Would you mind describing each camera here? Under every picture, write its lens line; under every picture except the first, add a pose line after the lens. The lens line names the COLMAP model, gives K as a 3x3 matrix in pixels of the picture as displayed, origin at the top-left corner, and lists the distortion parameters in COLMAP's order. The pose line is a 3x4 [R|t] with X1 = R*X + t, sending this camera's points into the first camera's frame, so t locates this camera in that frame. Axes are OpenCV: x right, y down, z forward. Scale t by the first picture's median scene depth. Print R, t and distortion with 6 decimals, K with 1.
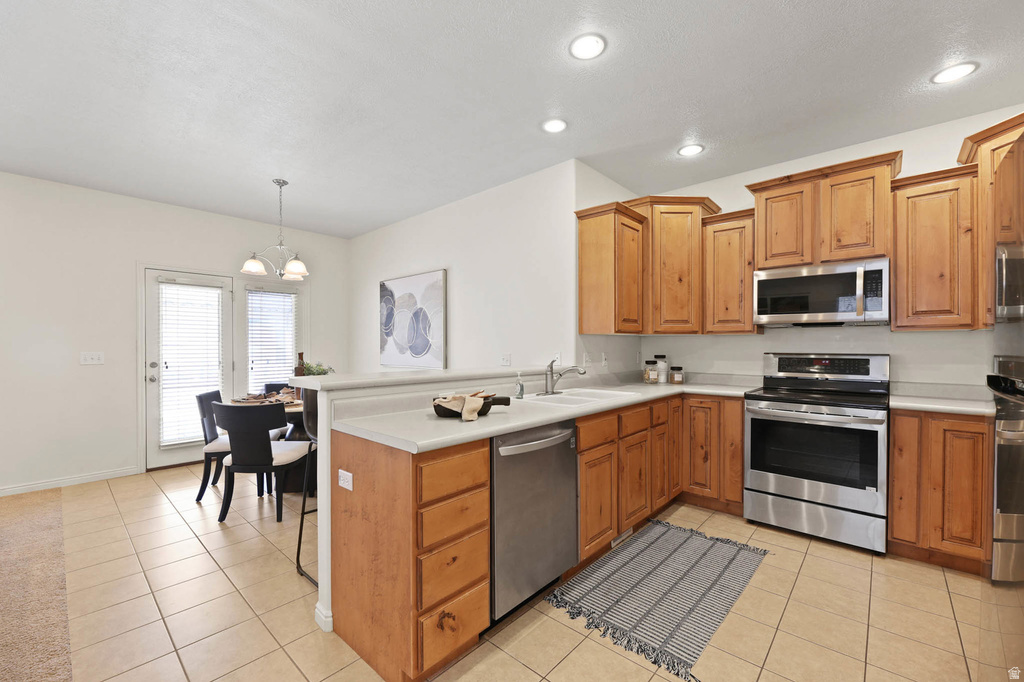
lens RADIAL K [[419.6, 0, 509.3], [0, 419.6, 348.6], [0, 0, 1]] dist [-0.001284, -0.000038]
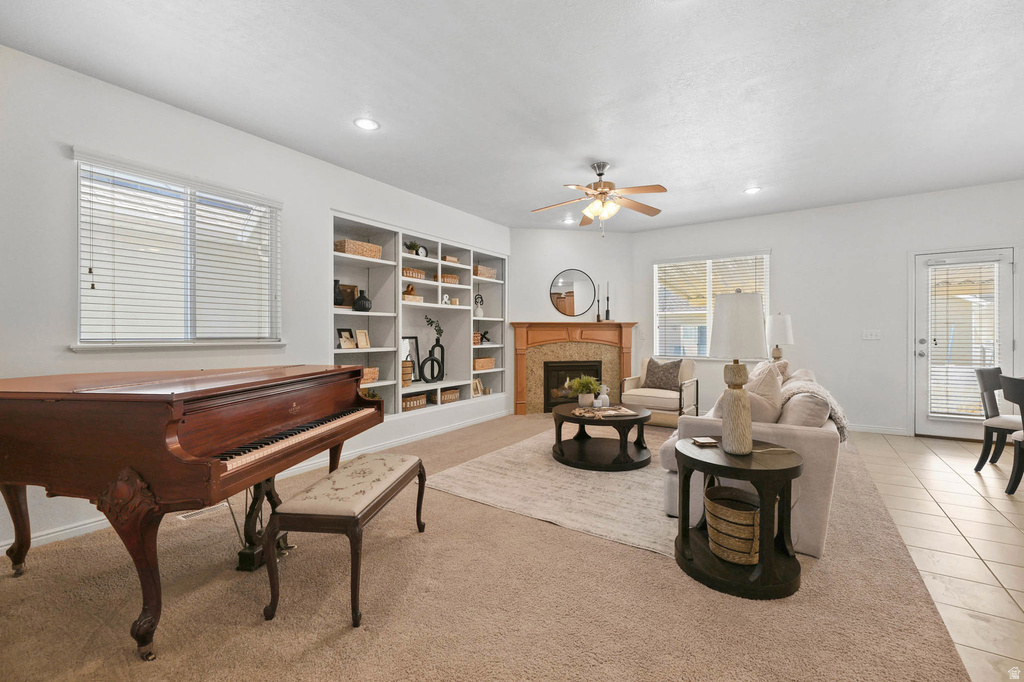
lens RADIAL K [[431.3, 0, 517.4], [0, 431.3, 336.2], [0, 0, 1]] dist [-0.001814, -0.000027]
pose [[0.160190, 0.006856, -0.987062, 0.093377], [-0.001367, 0.999976, 0.006724, 0.017914], [0.987085, 0.000272, 0.160195, -0.219619]]
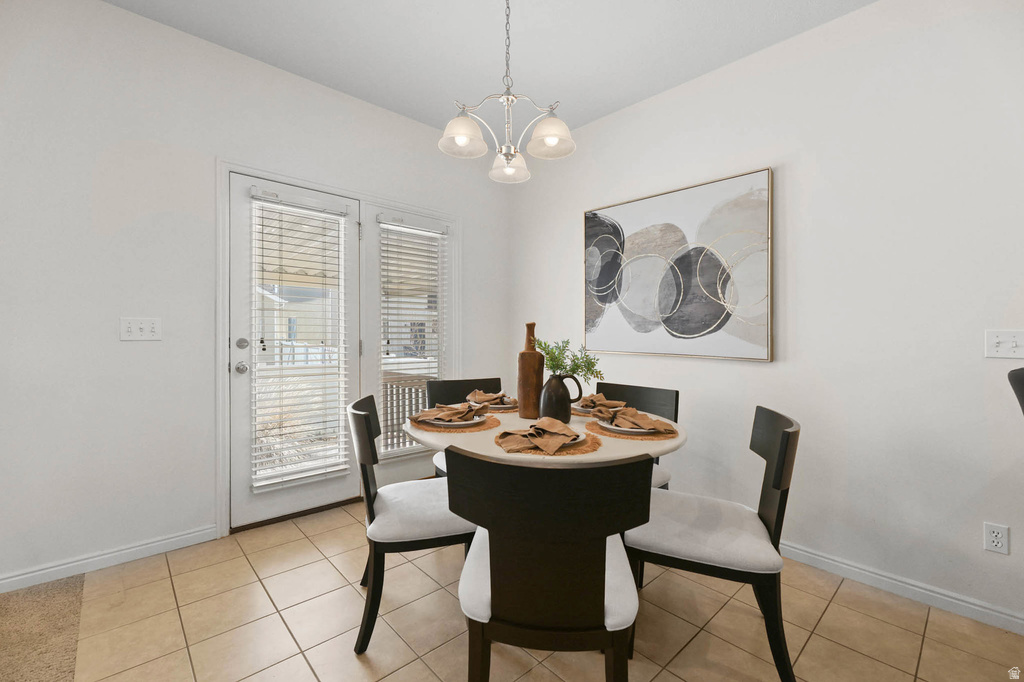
lens RADIAL K [[439.2, 0, 512.0], [0, 439.2, 341.0], [0, 0, 1]] dist [-0.002954, -0.000334]
pose [[0.995993, 0.017250, -0.087753, -0.407300], [-0.015910, 0.999746, 0.015951, 0.019233], [0.088005, -0.014491, 0.996015, 0.415661]]
